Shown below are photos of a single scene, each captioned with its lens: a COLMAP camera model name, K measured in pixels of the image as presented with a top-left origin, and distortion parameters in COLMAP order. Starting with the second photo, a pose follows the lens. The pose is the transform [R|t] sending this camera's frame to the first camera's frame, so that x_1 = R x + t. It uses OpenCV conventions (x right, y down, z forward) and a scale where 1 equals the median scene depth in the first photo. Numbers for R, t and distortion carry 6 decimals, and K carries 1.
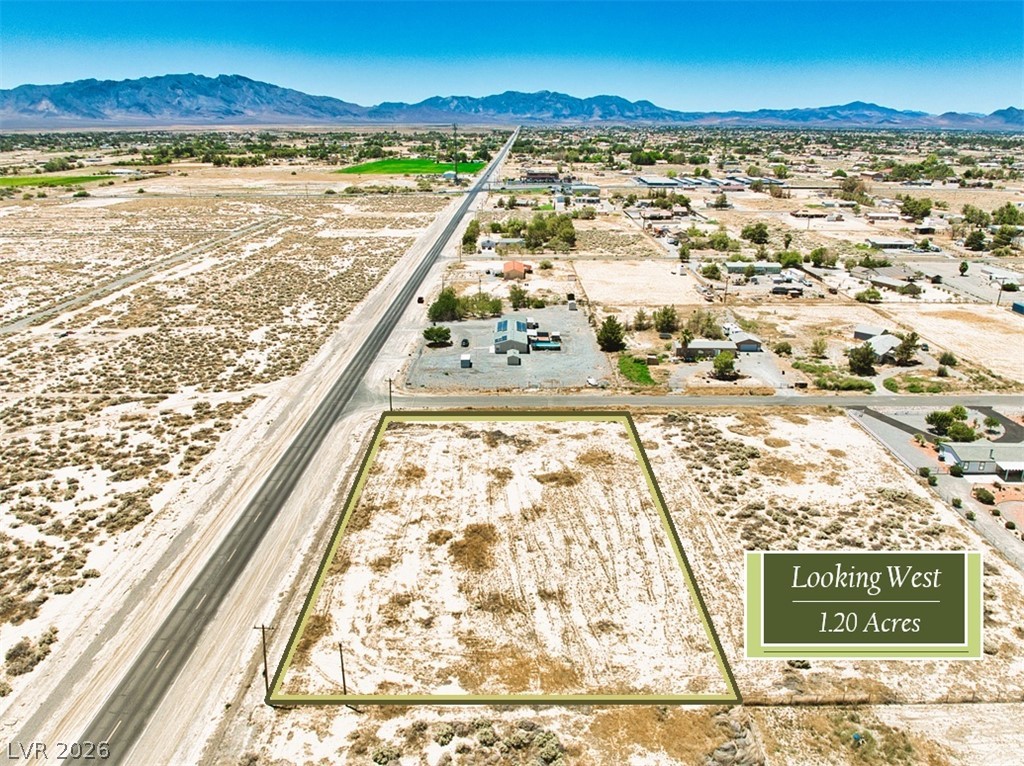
lens RADIAL K [[733.8, 0, 512.3], [0, 733.8, 425.0], [0, 0, 1]] dist [-0.031105, -0.013844]
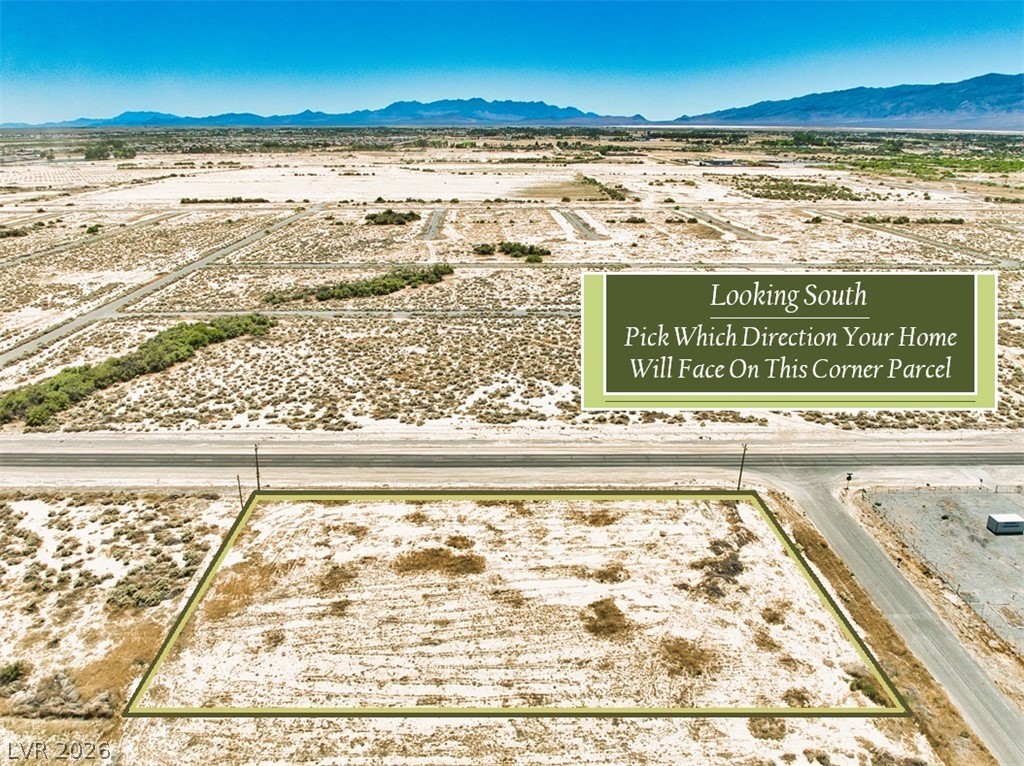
lens RADIAL K [[715.0, 0, 517.3], [0, 715.0, 440.5], [0, 0, 1]] dist [-0.032697, -0.008712]
pose [[0.014508, 0.398342, -0.917122, 0.750502], [-0.375116, 0.852395, 0.364295, -0.354577], [0.926864, 0.338742, 0.161791, 0.874620]]
